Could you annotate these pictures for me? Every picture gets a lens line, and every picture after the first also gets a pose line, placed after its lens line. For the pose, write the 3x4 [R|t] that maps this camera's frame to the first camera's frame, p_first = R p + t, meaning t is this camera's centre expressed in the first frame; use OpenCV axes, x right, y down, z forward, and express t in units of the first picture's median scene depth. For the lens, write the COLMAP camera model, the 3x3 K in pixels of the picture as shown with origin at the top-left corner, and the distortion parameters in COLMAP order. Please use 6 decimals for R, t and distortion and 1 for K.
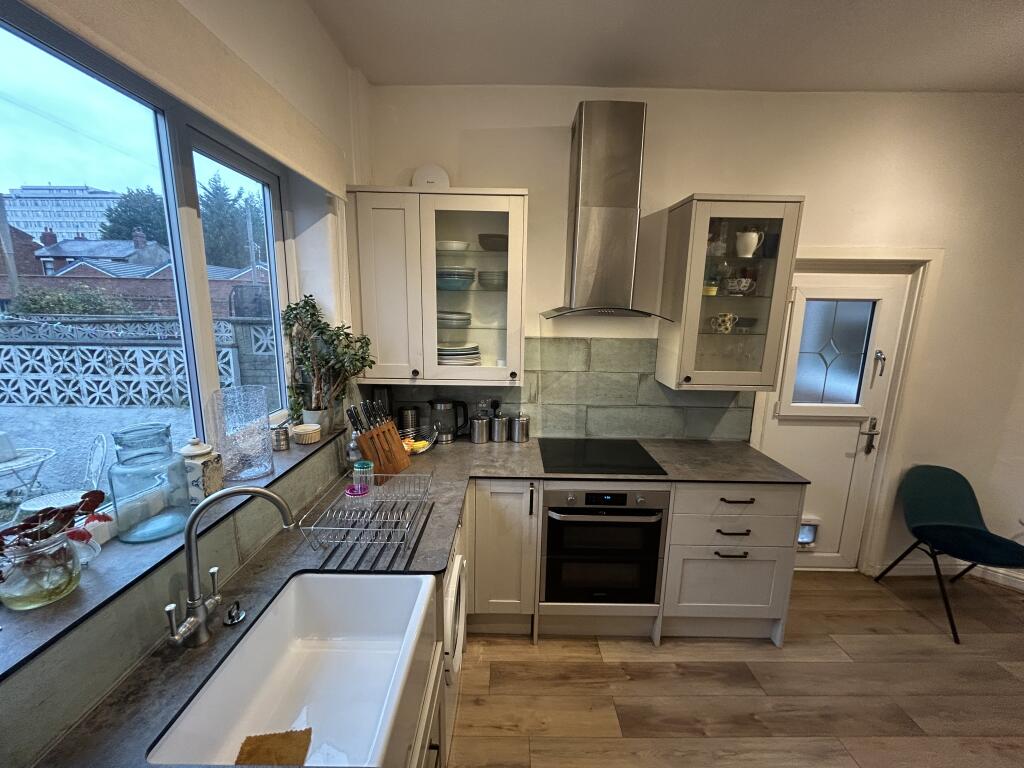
lens RADIAL K [[411.2, 0, 511.6], [0, 411.2, 383.5], [0, 0, 1]] dist [0.000178, 0.000101]
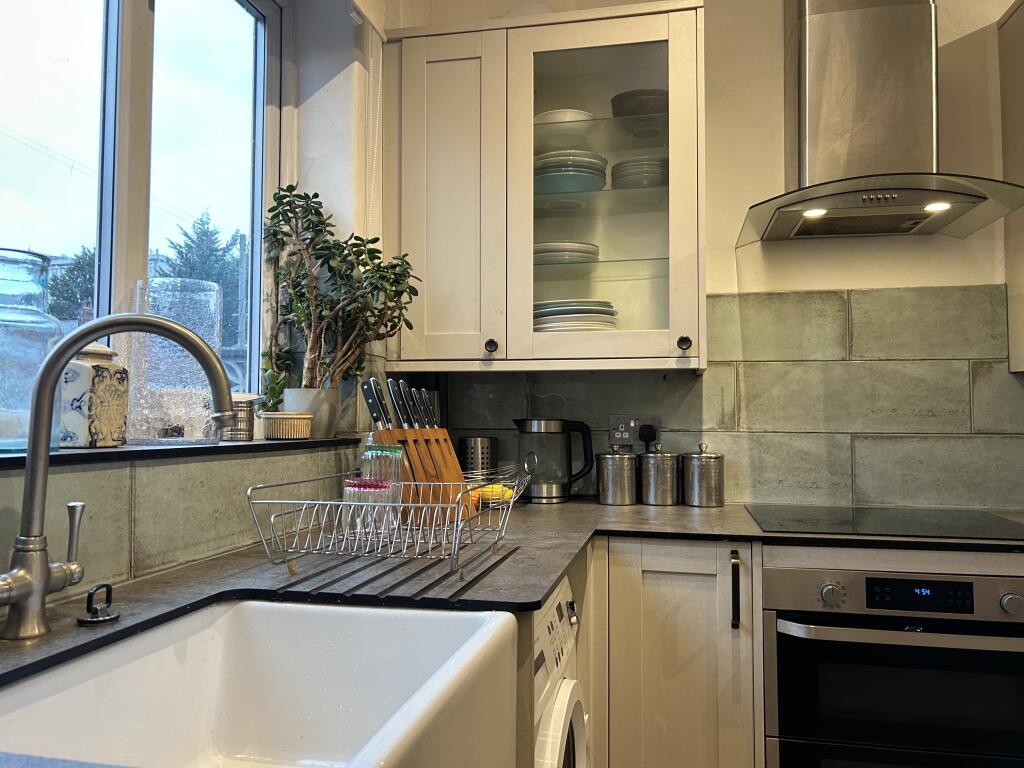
lens RADIAL K [[772.0, 0, 509.9], [0, 772.0, 381.2], [0, 0, 1]] dist [0.055327, -0.057089]
pose [[0.976890, -0.027216, -0.212004, -0.005227], [-0.023883, 0.971750, -0.234799, 0.242289], [0.212405, 0.234436, 0.948643, 0.086246]]
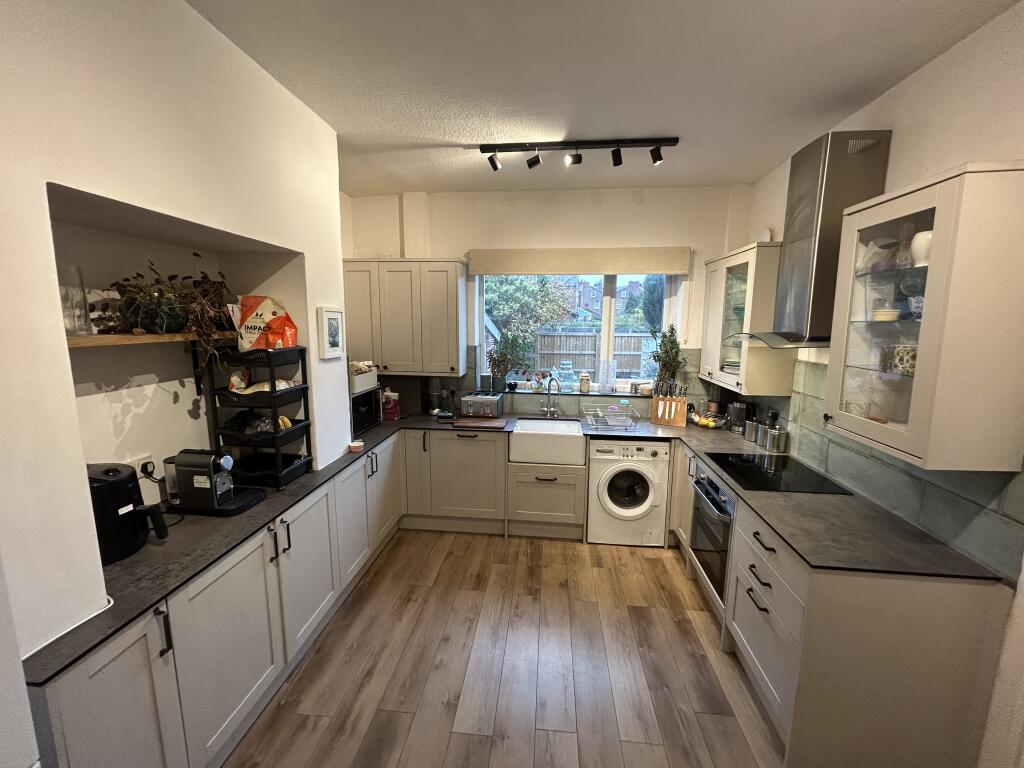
lens RADIAL K [[411.2, 0, 511.4], [0, 411.2, 383.4], [0, 0, 1]] dist [0.000178, 0.000101]
pose [[-0.108560, 0.136827, -0.984628, 1.334606], [-0.190086, 0.969349, 0.155662, -0.087881], [0.975747, 0.204062, -0.079224, 0.403065]]
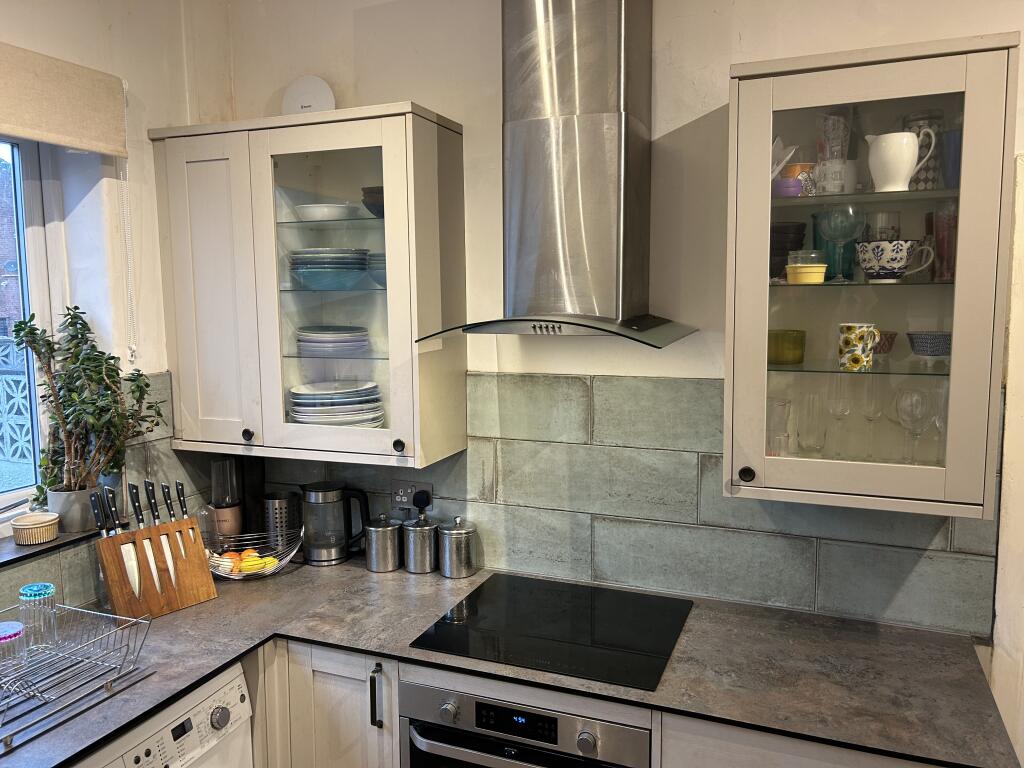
lens RADIAL K [[772.0, 0, 515.9], [0, 772.0, 379.5], [0, 0, 1]] dist [0.055327, -0.057089]
pose [[0.925139, 0.013736, -0.379380, 0.510497], [-0.045345, 0.996189, -0.074508, -0.038082], [0.376910, 0.086133, 0.922236, 0.135612]]
